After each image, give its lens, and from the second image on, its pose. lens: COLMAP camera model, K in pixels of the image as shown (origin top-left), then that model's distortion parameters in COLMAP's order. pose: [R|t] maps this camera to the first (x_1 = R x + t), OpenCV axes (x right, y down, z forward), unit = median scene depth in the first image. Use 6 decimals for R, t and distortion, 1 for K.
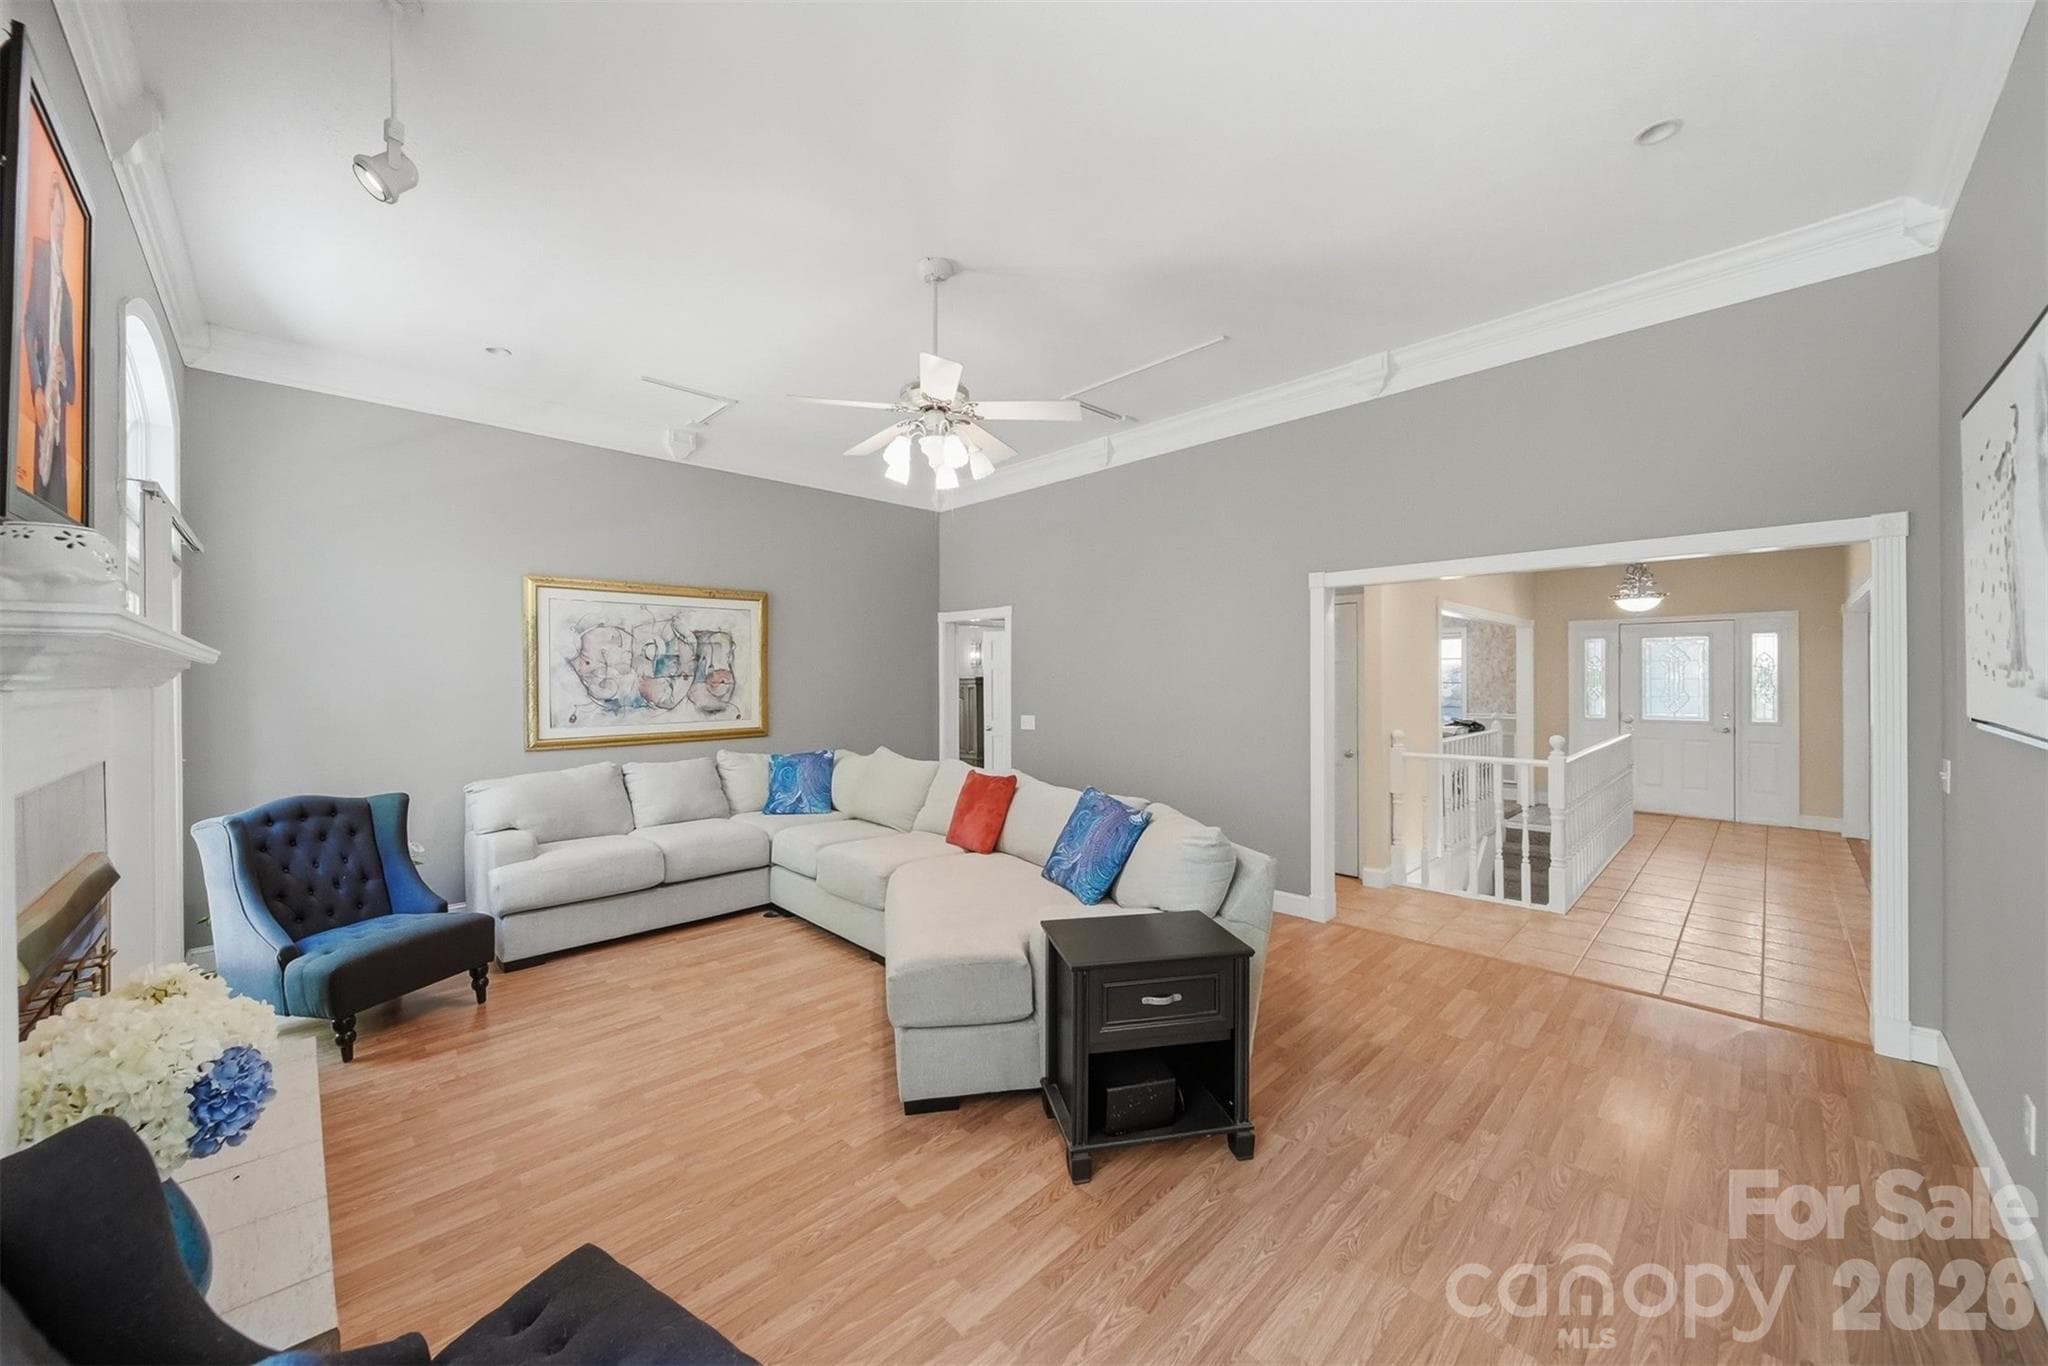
lens RADIAL K [[732.4, 0, 1015.8], [0, 732.4, 676.3], [0, 0, 1]] dist [-0.006461, 0.000268]
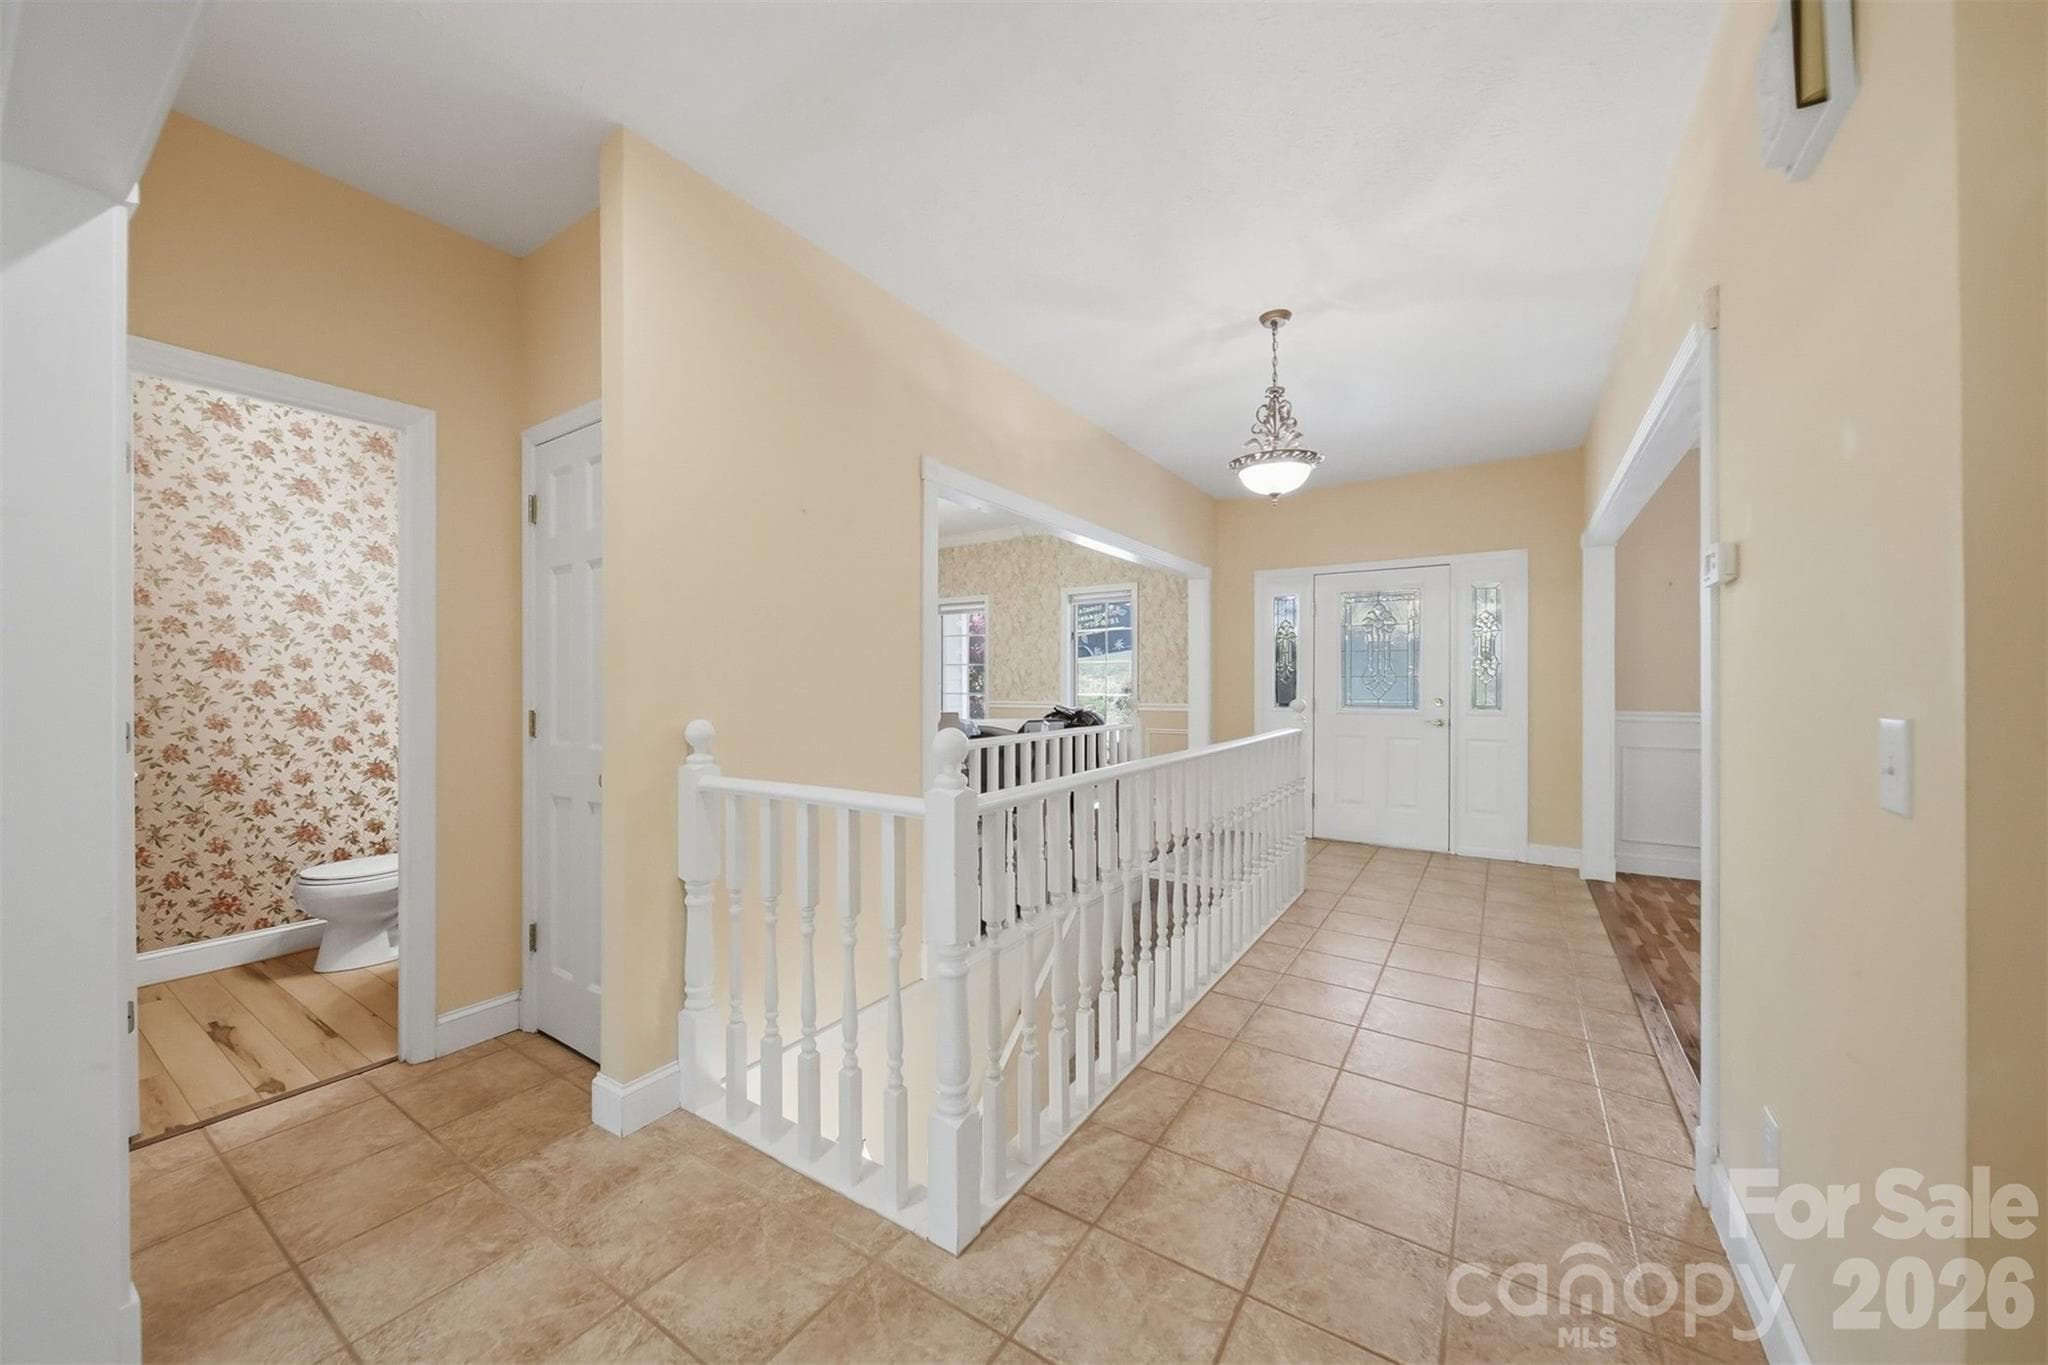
lens RADIAL K [[732.4, 0, 1019.9], [0, 732.4, 687.4], [0, 0, 1]] dist [-0.006461, 0.000268]
pose [[0.977040, -0.001281, 0.213051, 0.471595], [-0.000456, 0.999967, 0.008105, 0.039458], [-0.213054, -0.008016, 0.977008, 0.437663]]
